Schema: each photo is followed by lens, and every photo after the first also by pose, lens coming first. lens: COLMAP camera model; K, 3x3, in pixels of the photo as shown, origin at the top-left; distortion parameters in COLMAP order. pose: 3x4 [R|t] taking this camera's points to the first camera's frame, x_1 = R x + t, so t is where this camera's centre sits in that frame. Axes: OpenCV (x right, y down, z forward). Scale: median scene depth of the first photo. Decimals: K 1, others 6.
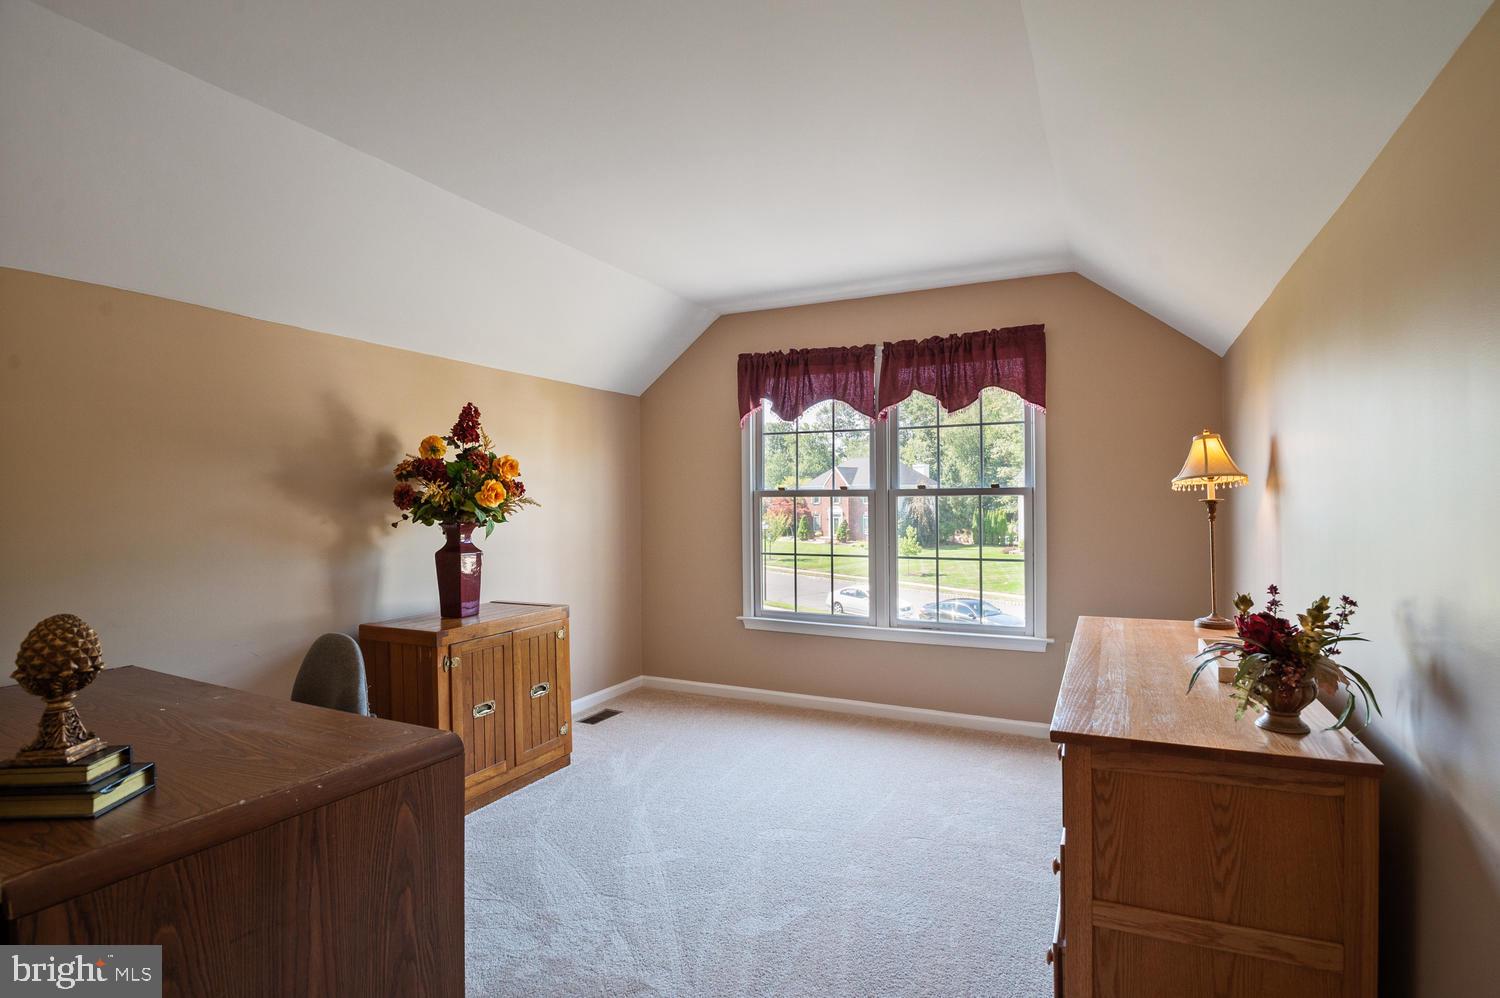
lens RADIAL K [[735.0, 0, 747.4], [0, 735.0, 485.0], [0, 0, 1]] dist [-0.028950, -0.000557]
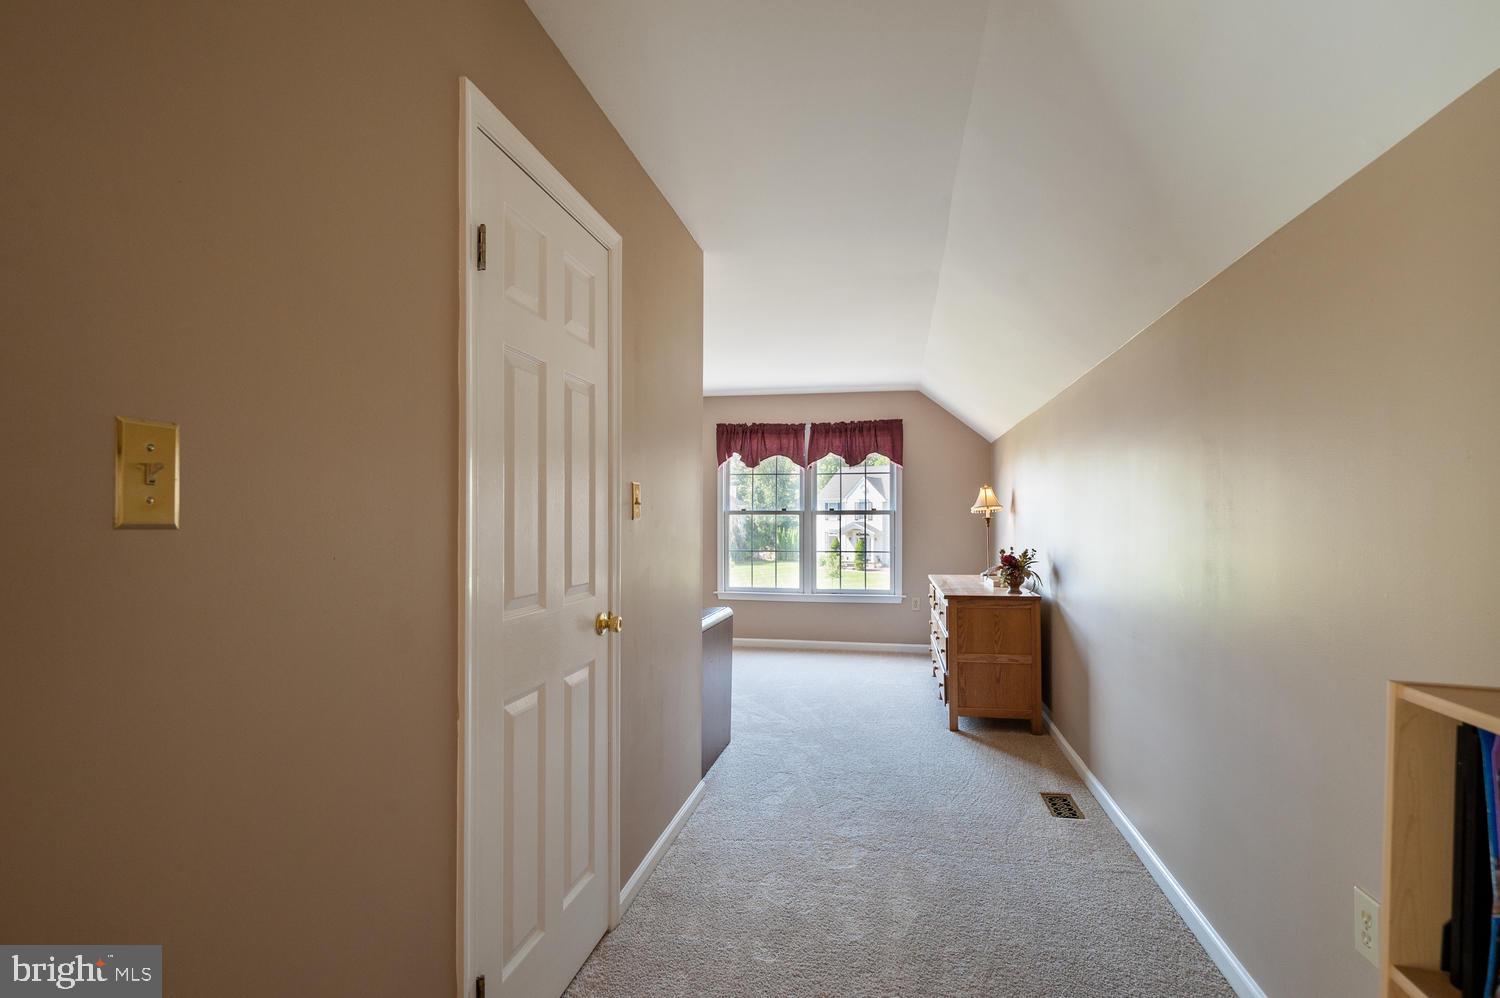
lens RADIAL K [[749.3, 0, 748.8], [0, 749.3, 492.4], [0, 0, 1]] dist [0.000752, -0.011334]
pose [[0.960895, 0.015245, 0.276493, -0.446317], [-0.010998, 0.999797, -0.016902, -0.005643], [-0.276694, 0.013200, 0.960867, -0.637223]]
